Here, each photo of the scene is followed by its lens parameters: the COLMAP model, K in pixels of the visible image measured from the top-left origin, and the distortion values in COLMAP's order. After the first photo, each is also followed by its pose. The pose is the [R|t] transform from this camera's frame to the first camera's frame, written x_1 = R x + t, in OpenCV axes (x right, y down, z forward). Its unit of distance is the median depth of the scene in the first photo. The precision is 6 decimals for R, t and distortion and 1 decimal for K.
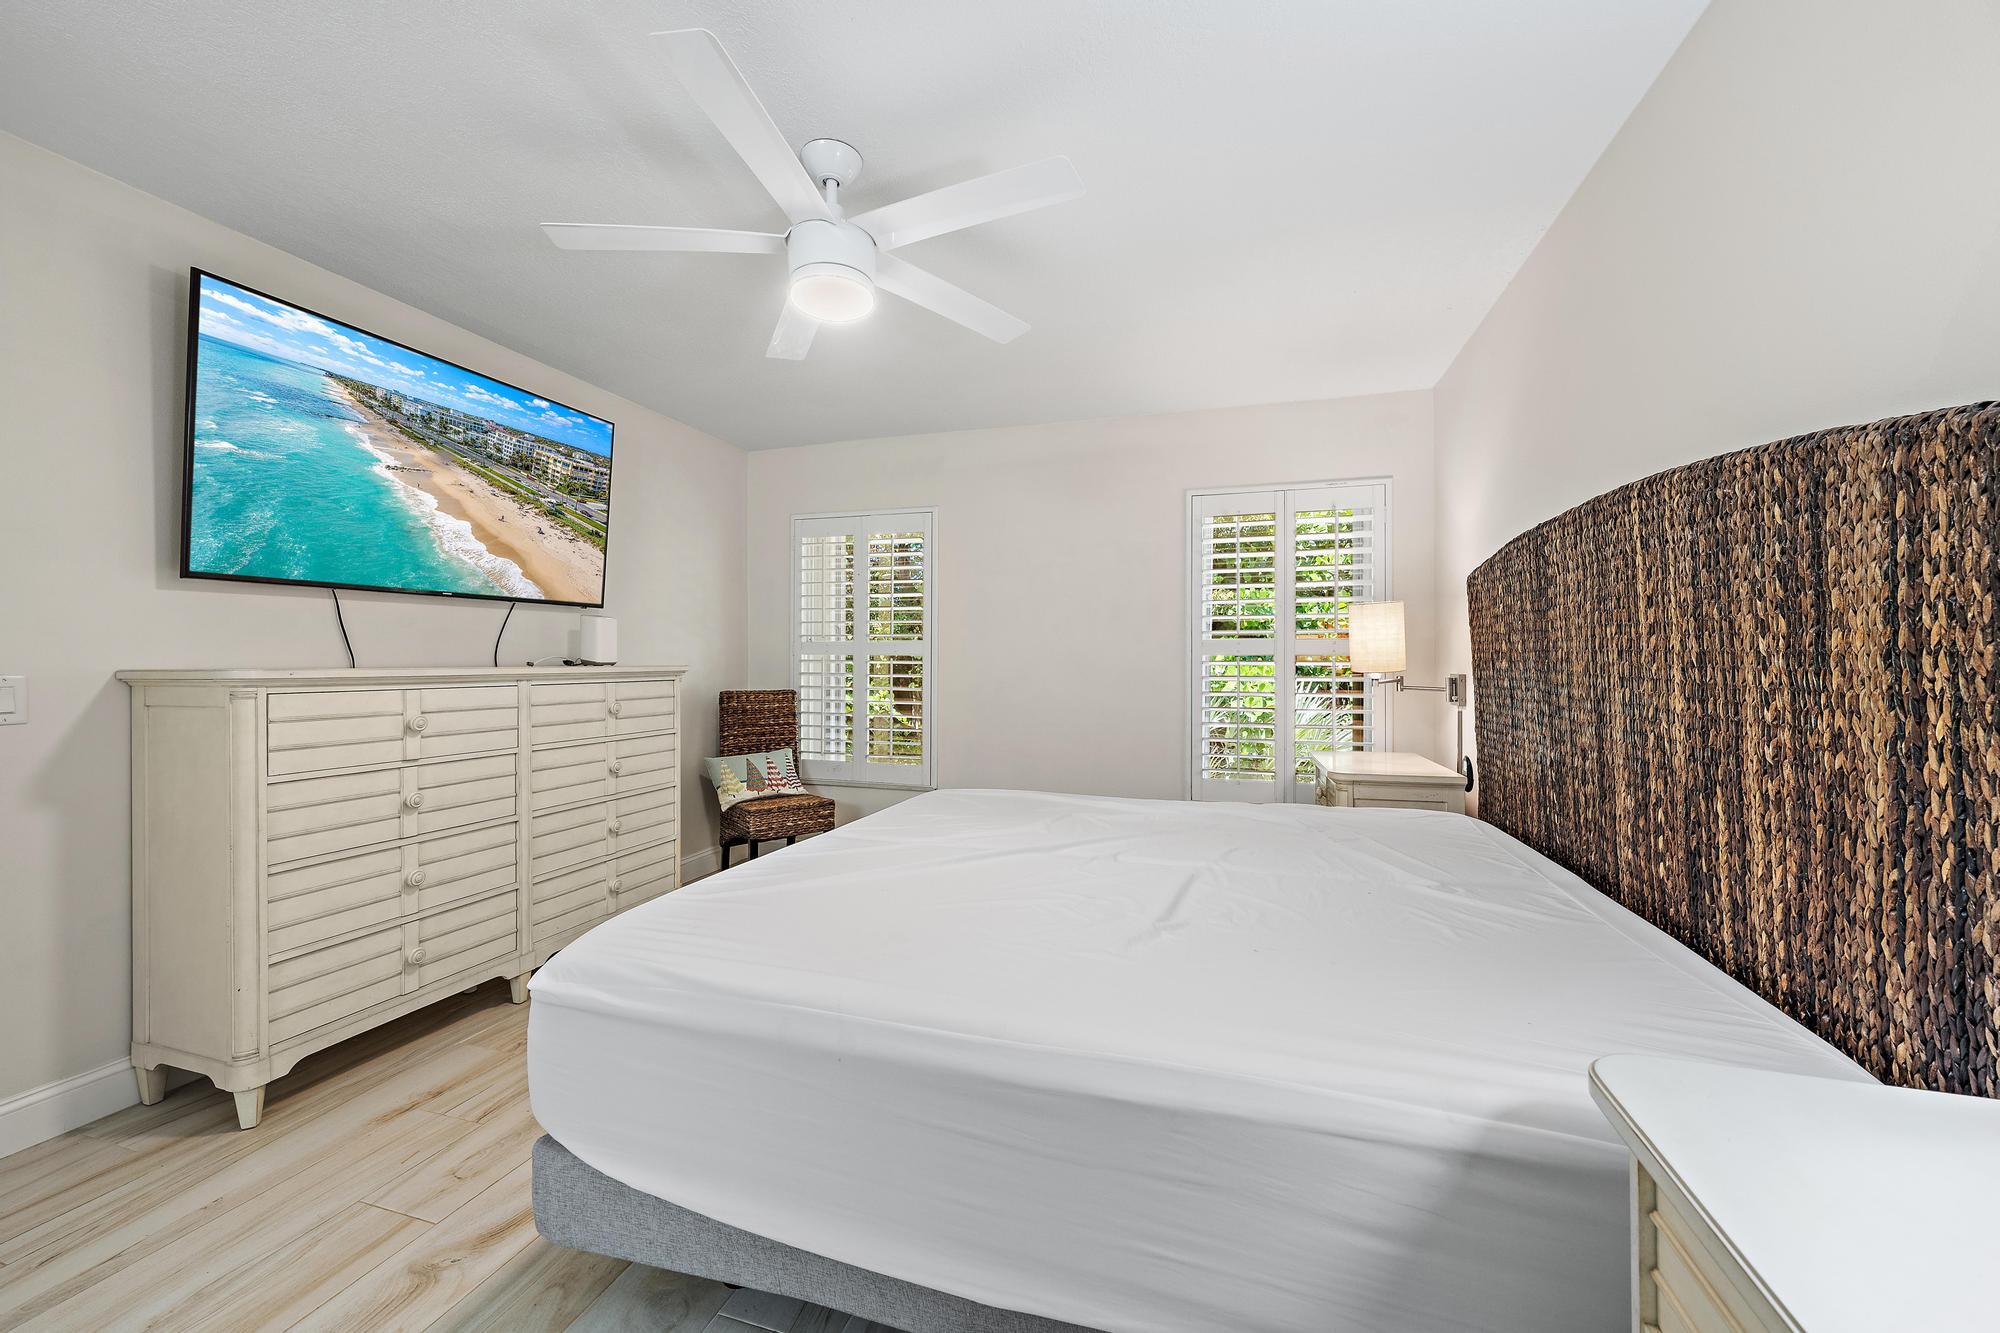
lens RADIAL K [[777.3, 0, 1007.9], [0, 777.3, 663.9], [0, 0, 1]] dist [-0.003008, 0.001329]
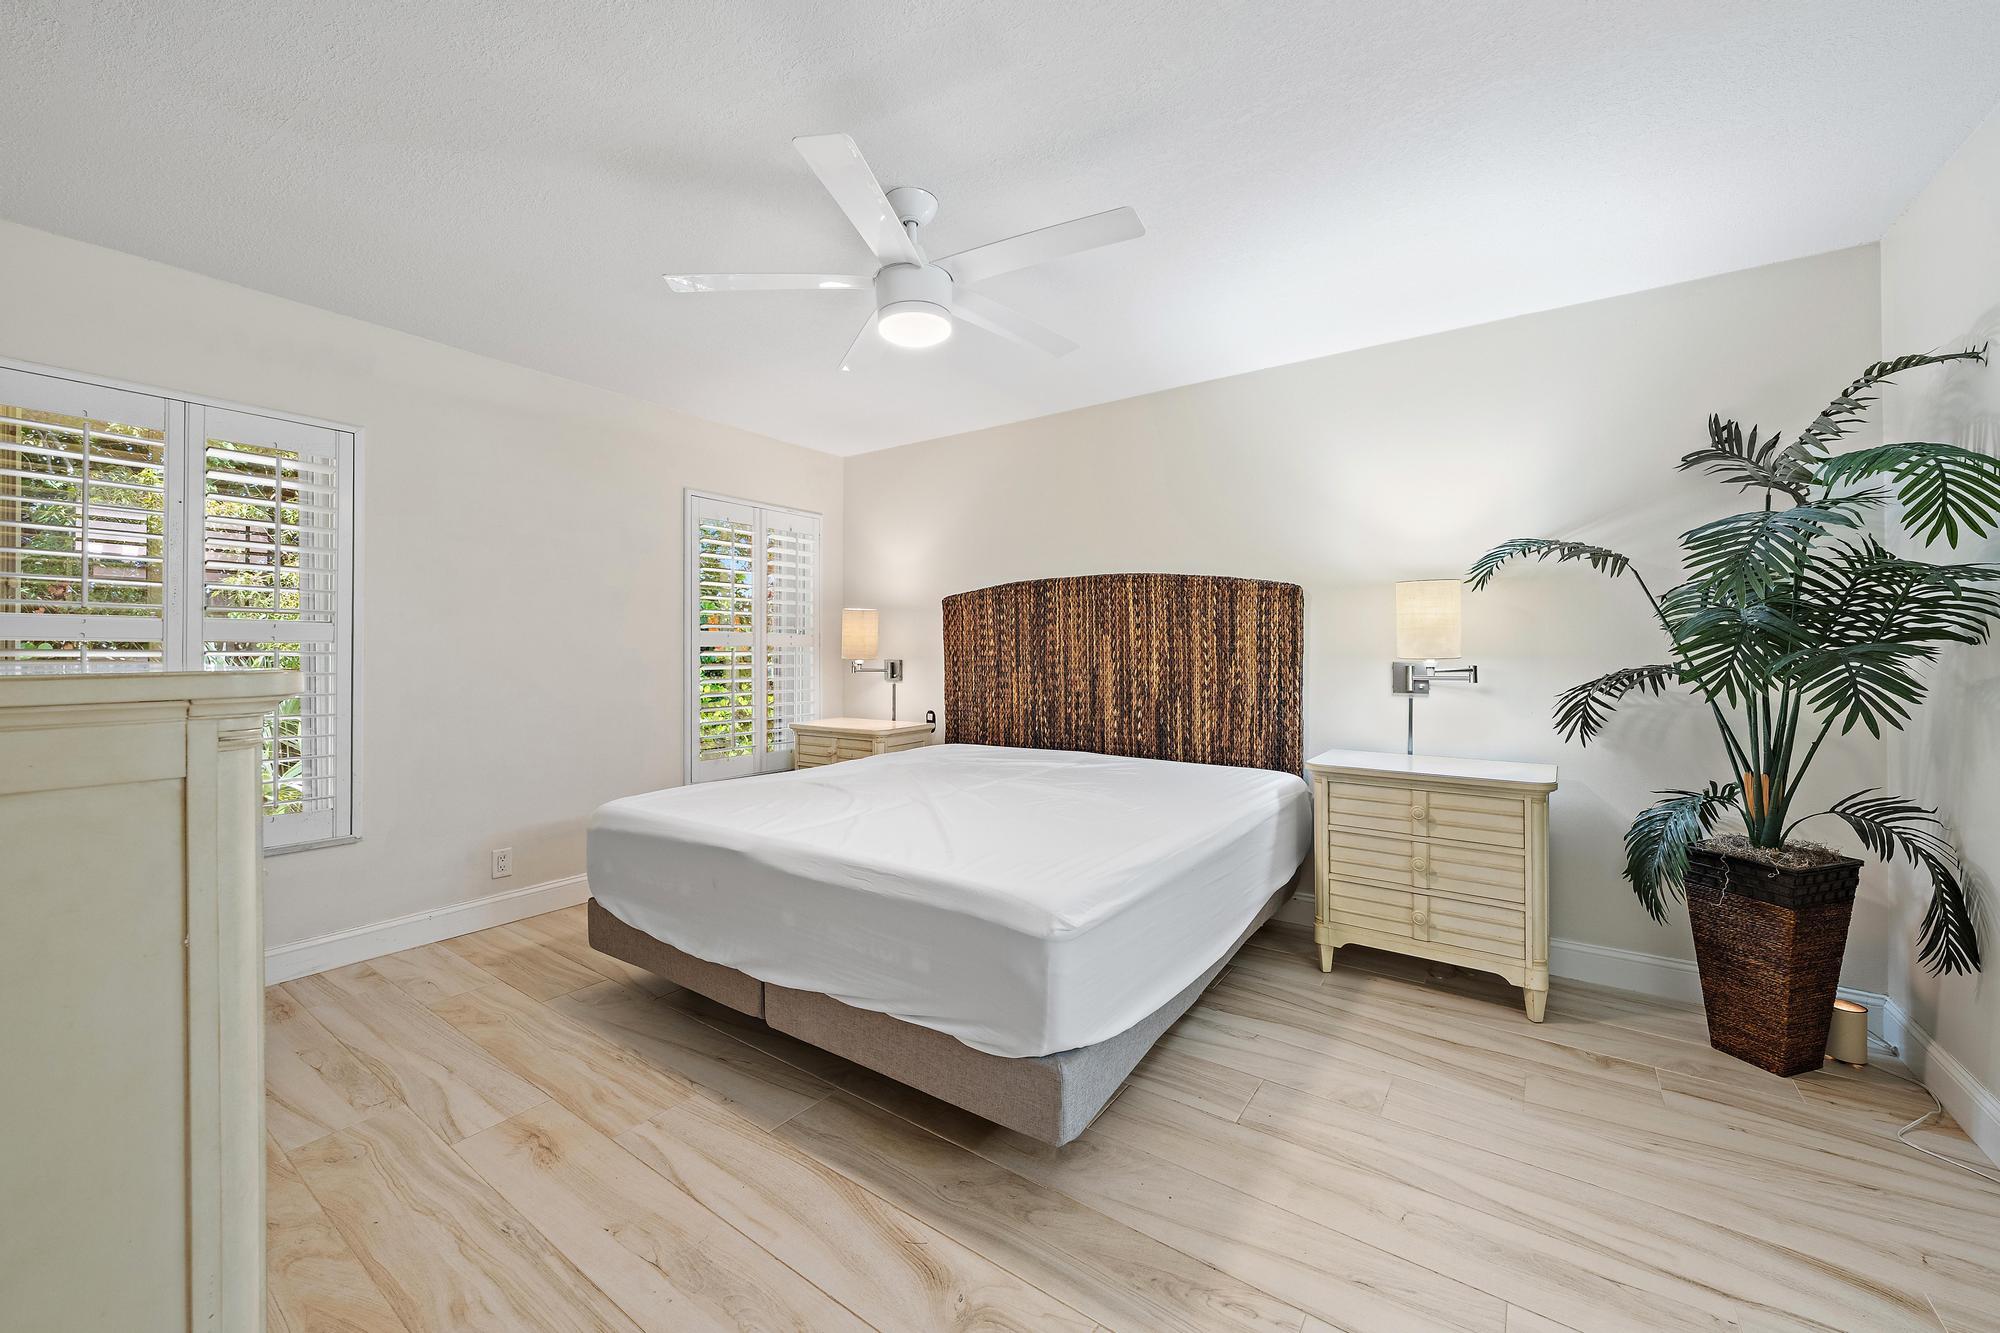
lens RADIAL K [[777.3, 0, 1010.8], [0, 777.3, 653.2], [0, 0, 1]] dist [-0.003008, 0.001329]
pose [[0.287814, -0.001048, 0.957686, -1.994839], [0.004621, 0.999989, -0.000295, 0.004215], [-0.957675, 0.004511, 0.287816, 0.852110]]
